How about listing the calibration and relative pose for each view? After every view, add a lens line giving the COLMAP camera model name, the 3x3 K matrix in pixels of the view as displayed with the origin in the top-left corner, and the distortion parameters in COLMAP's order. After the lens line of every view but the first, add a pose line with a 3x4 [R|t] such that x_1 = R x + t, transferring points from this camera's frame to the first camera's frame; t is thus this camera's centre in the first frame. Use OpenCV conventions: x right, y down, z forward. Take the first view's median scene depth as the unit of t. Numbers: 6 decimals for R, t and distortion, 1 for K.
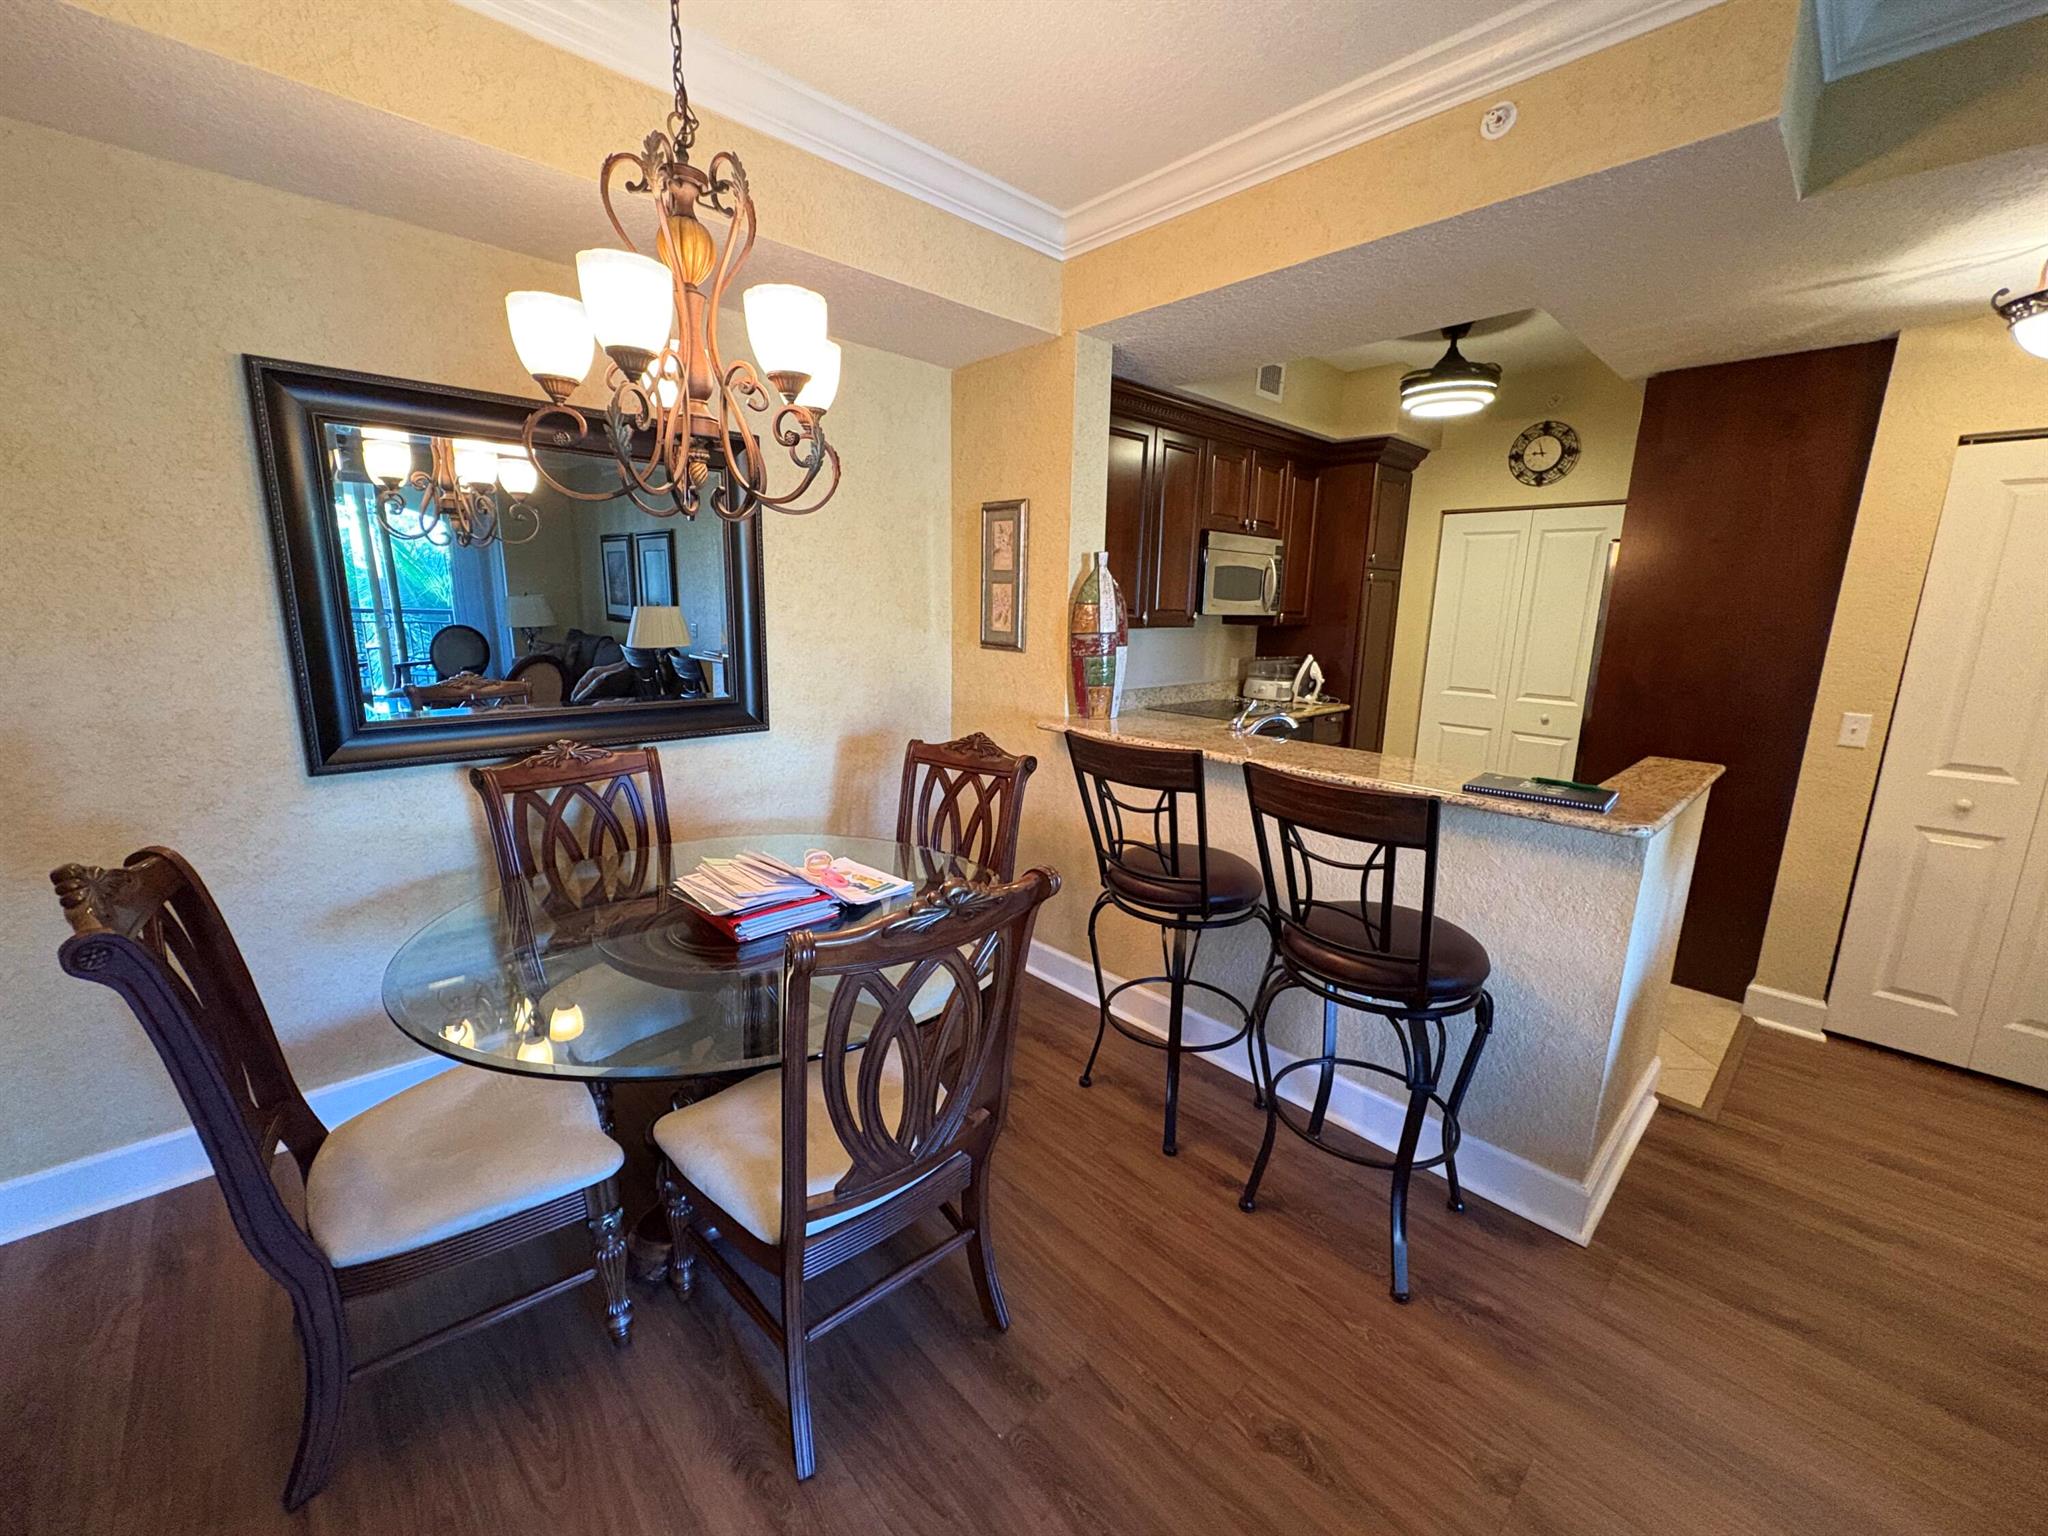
lens RADIAL K [[813.9, 0, 1023.1], [0, 813.9, 769.0], [0, 0, 1]] dist [0.002269, 0.000331]
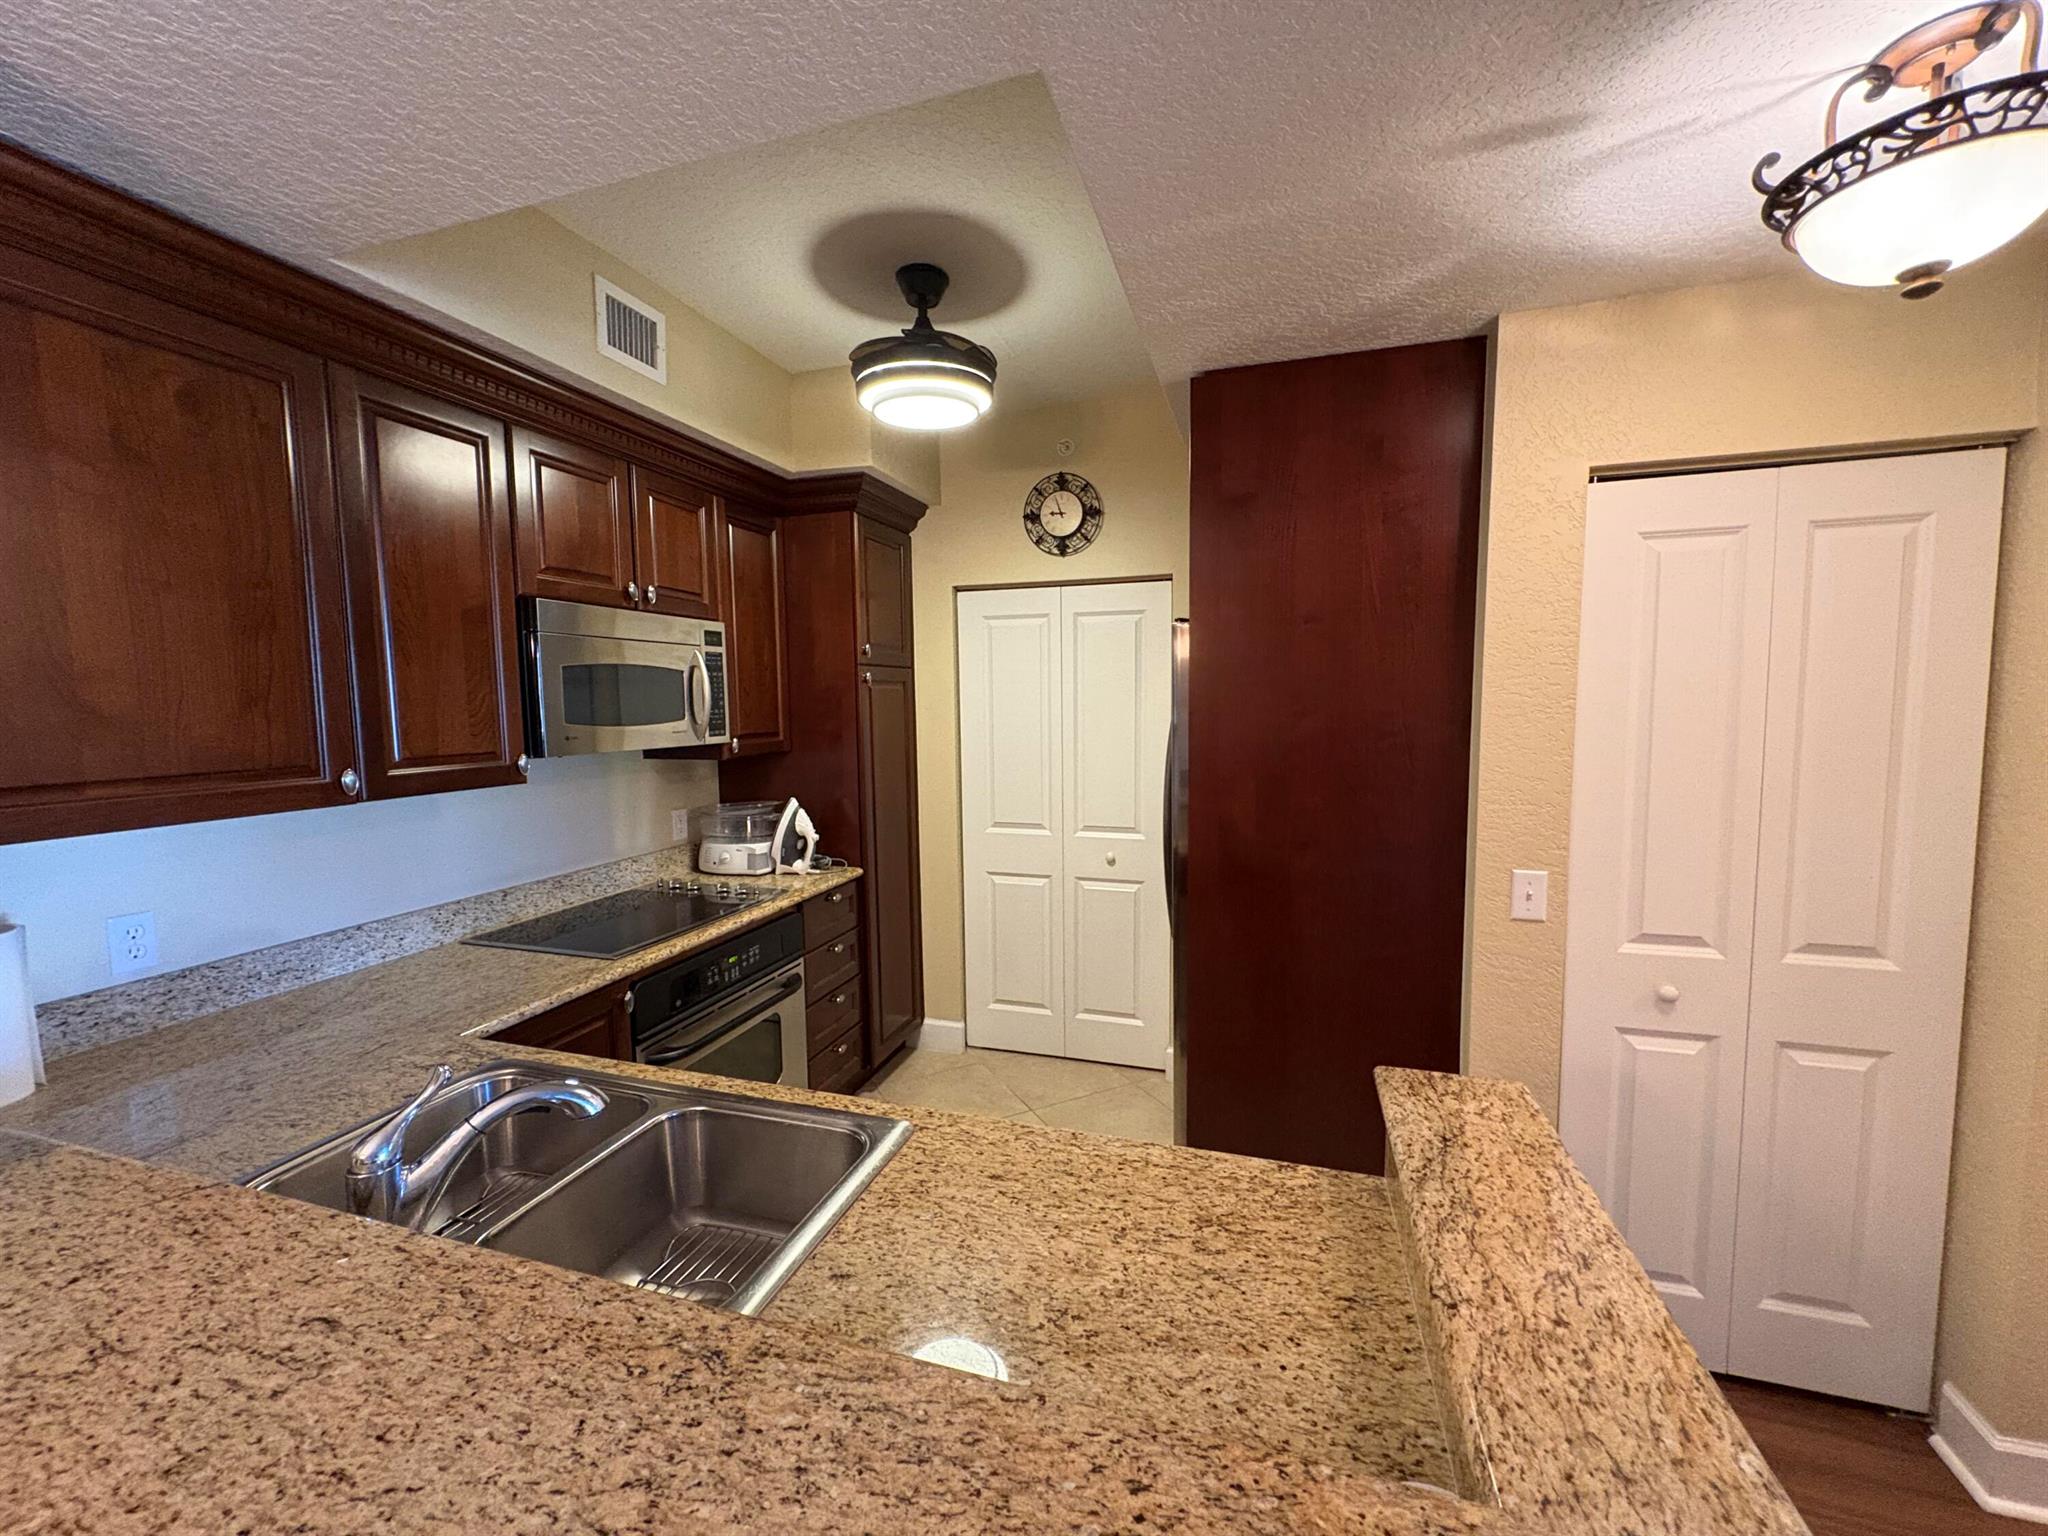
lens RADIAL K [[813.9, 0, 1023.1], [0, 813.9, 769.0], [0, 0, 1]] dist [0.002269, 0.000331]
pose [[0.873065, -0.075070, 0.481790, 0.218148], [0.129716, 0.988231, -0.081081, -0.093955], [-0.470033, 0.133285, 0.872527, 0.378611]]
